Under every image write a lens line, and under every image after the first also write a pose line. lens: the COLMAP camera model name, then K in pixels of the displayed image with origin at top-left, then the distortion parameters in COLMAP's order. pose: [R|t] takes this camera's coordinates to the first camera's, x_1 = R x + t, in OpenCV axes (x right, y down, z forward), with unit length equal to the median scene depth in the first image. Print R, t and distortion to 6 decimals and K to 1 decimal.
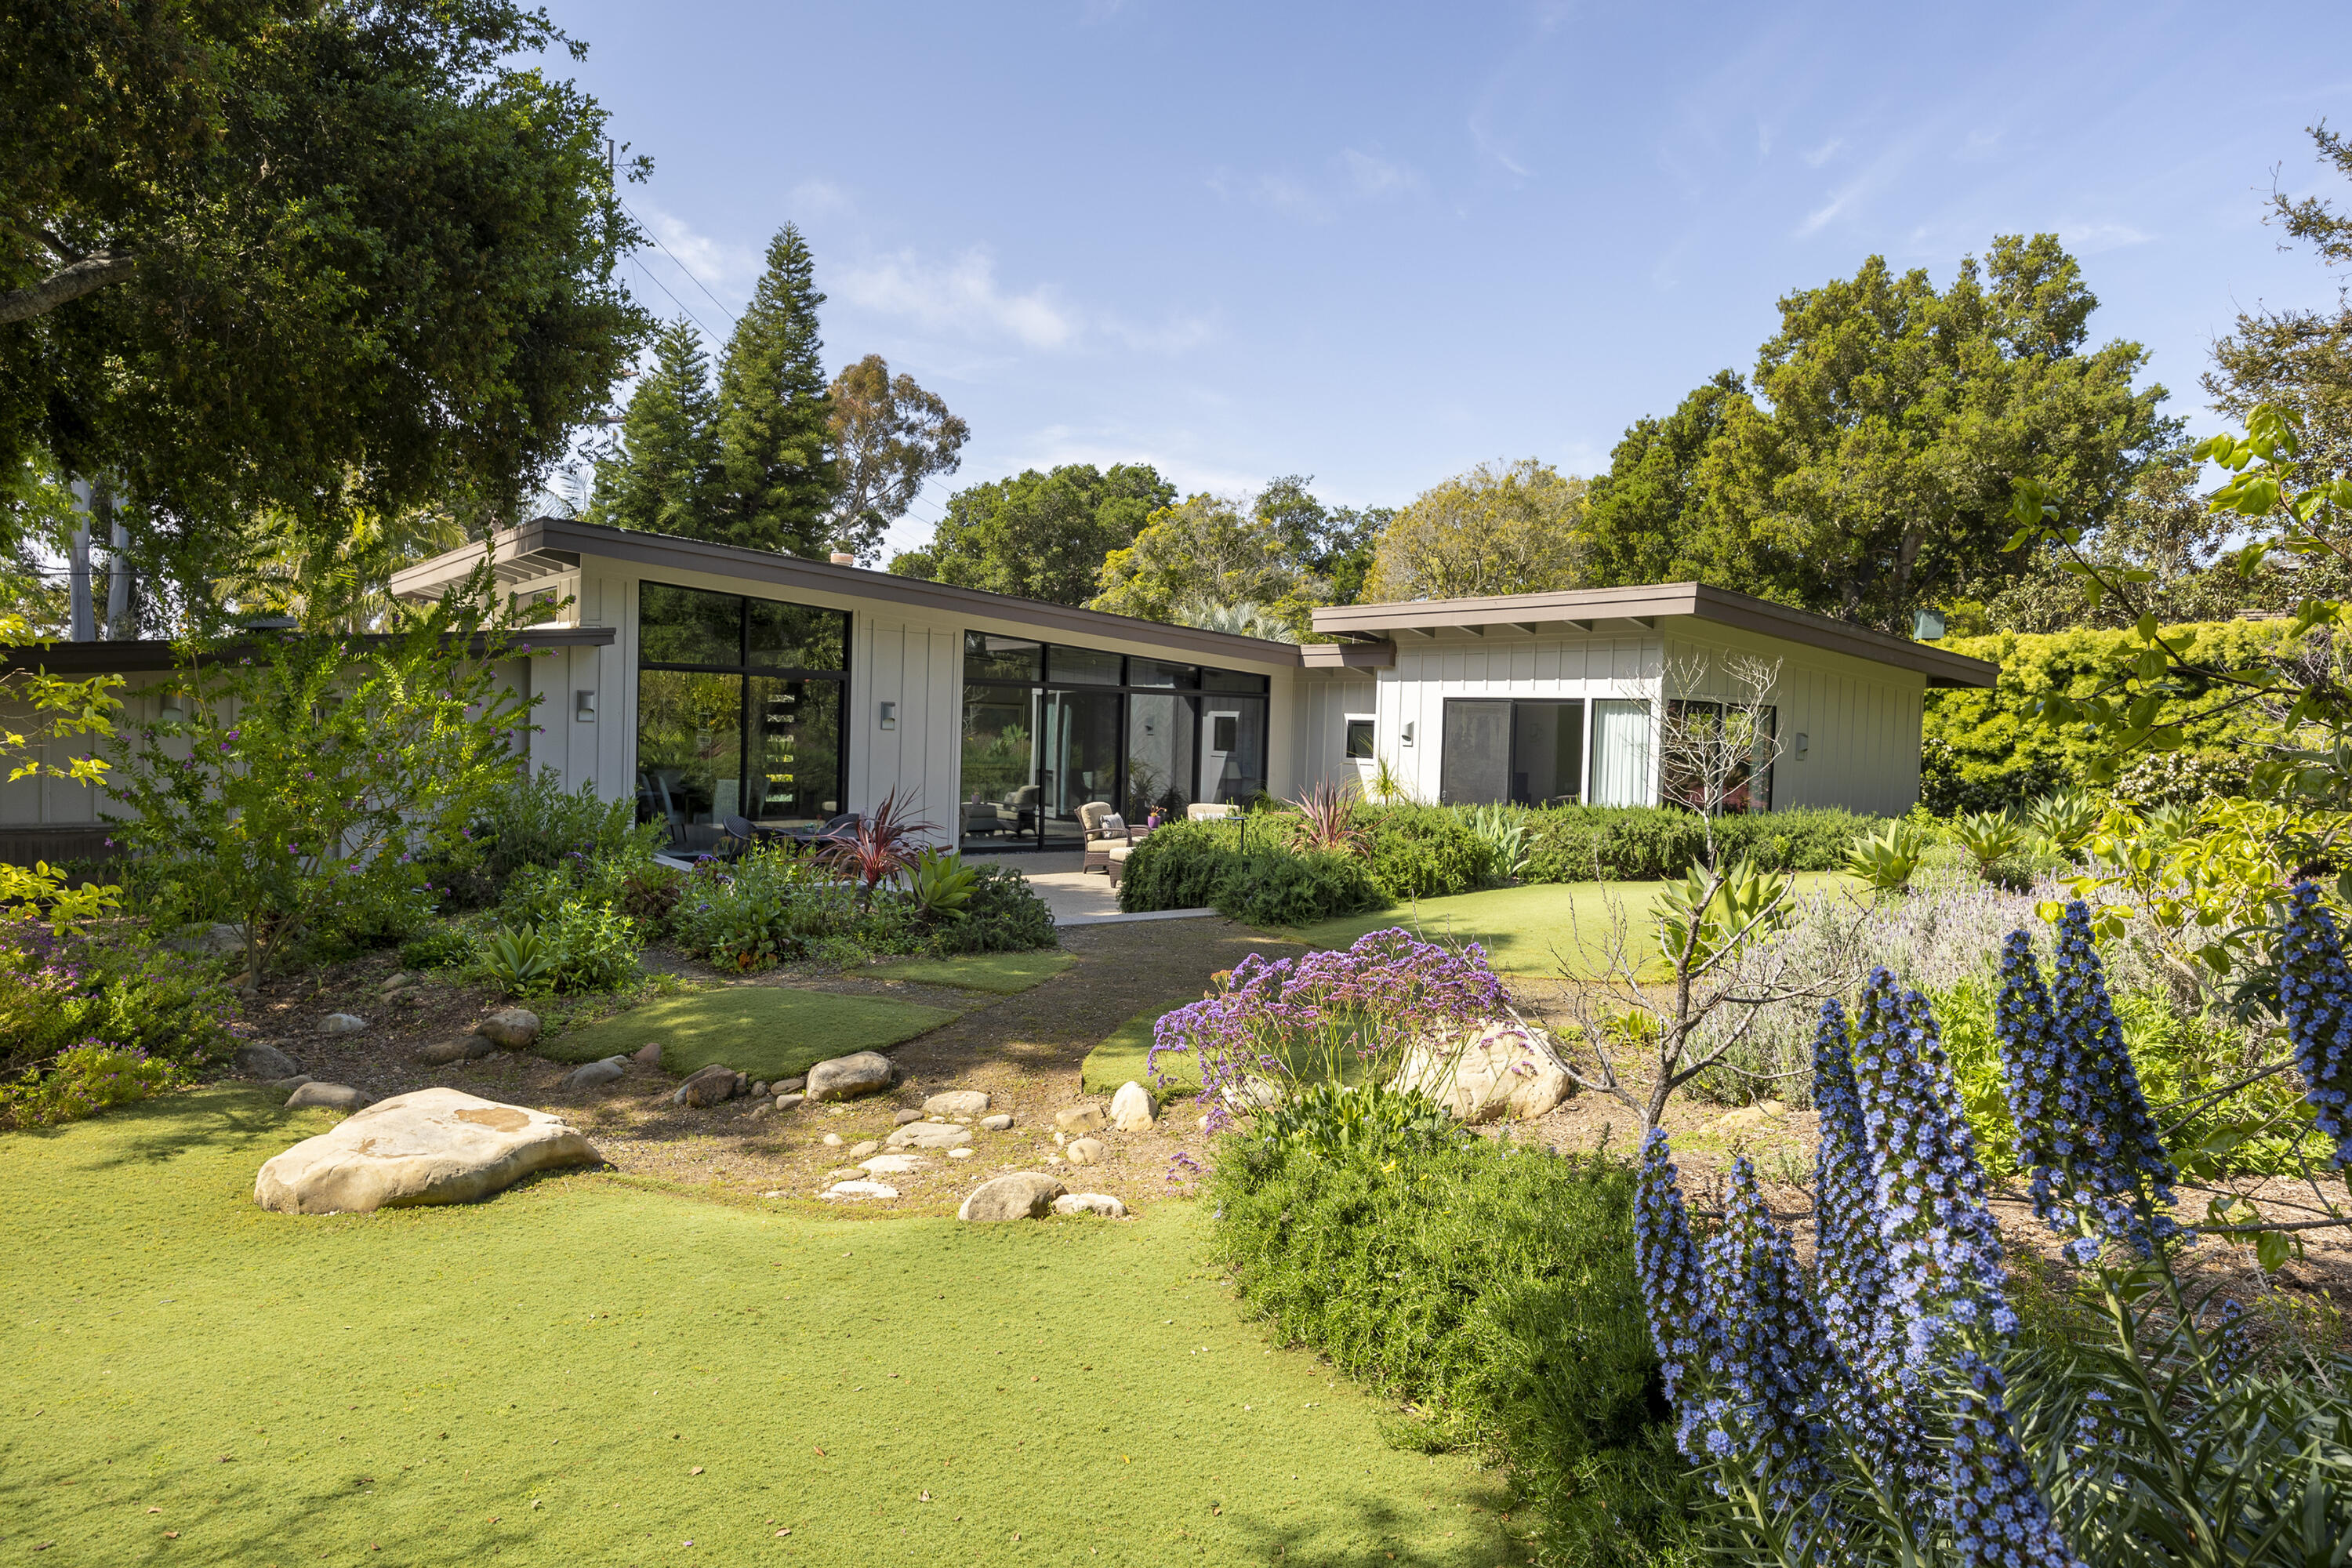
lens RADIAL K [[1485.3, 0, 1173.1], [0, 1485.3, 782.2], [0, 0, 1]] dist [0.003575, 0.000476]
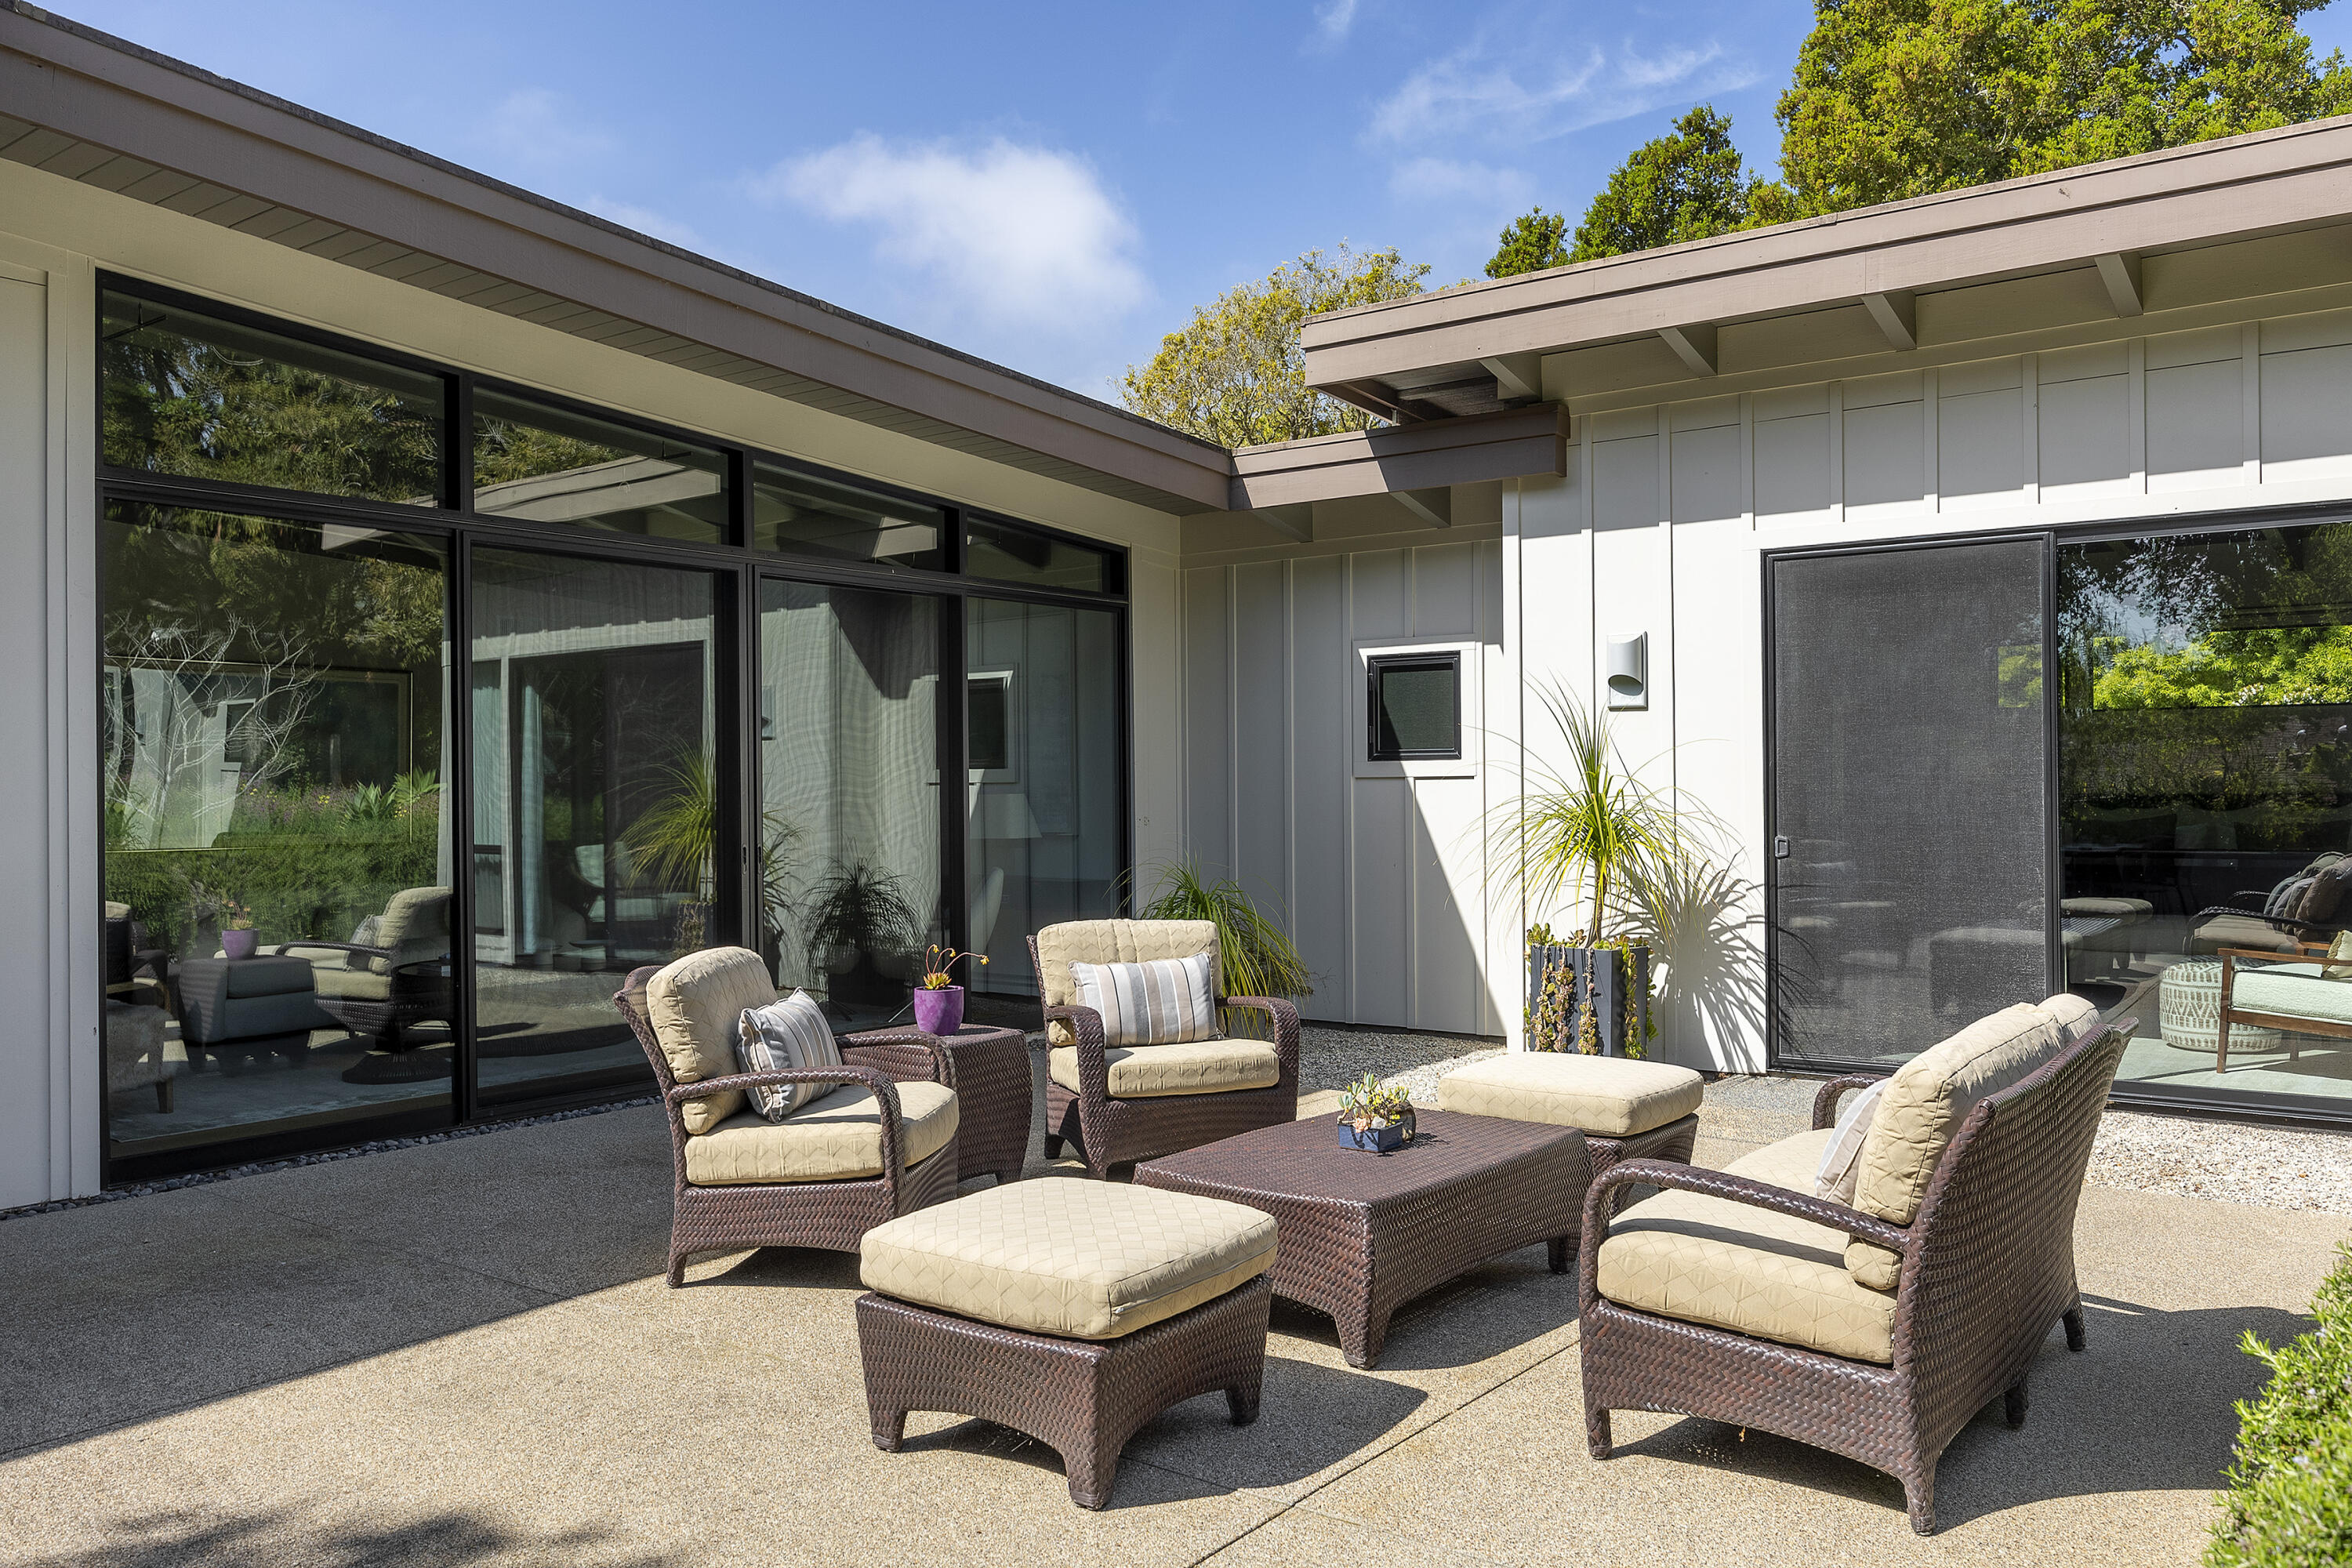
lens RADIAL K [[1740.6, 0, 1181.6], [0, 1740.6, 794.4], [0, 0, 1]] dist [-0.032982, 0.001517]
pose [[0.954801, -0.040741, 0.294439, -0.050209], [0.051432, 0.998265, -0.028655, 0.001050], [-0.292761, 0.042503, 0.955240, 0.612853]]
